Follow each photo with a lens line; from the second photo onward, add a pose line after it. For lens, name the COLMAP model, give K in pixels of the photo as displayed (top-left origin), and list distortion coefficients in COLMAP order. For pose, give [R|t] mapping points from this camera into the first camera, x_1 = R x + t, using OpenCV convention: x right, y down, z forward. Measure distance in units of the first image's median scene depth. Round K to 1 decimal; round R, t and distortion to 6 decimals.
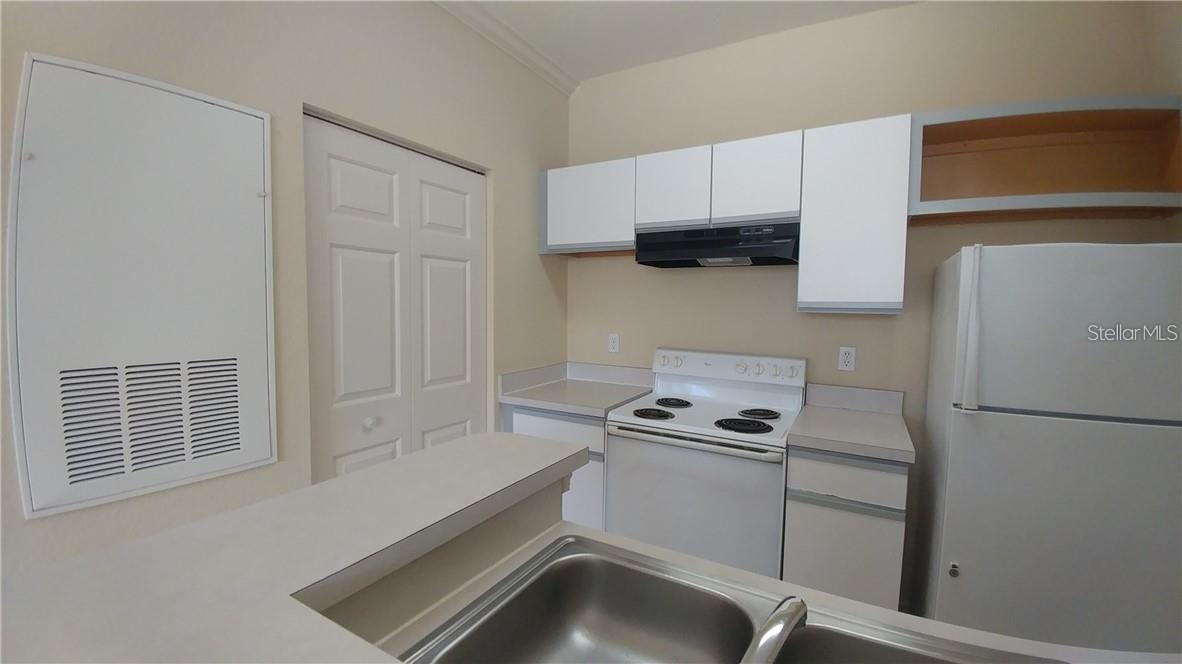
lens RADIAL K [[482.6, 0, 594.7], [0, 482.6, 334.8], [0, 0, 1]] dist [0.000509, -0.000130]
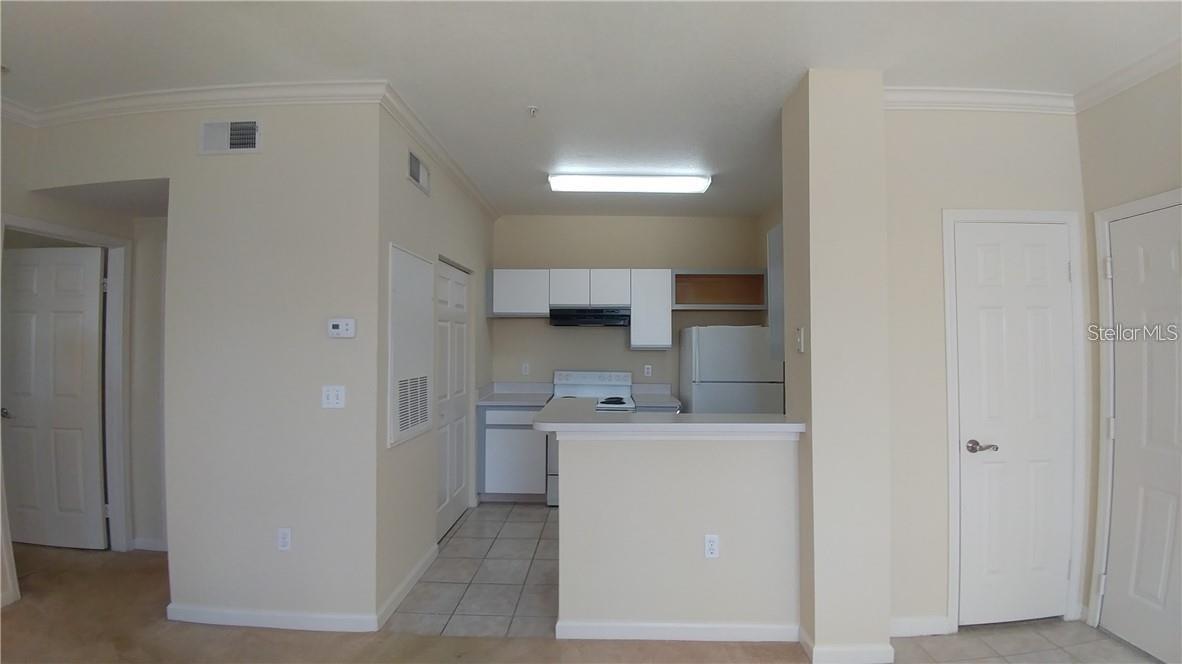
lens RADIAL K [[482.6, 0, 590.2], [0, 482.6, 337.2], [0, 0, 1]] dist [0.000509, -0.000130]
pose [[0.882284, -0.005982, 0.470679, -0.703047], [0.036820, 0.997733, -0.056339, 0.011628], [-0.469275, 0.067037, 0.880504, -0.770317]]
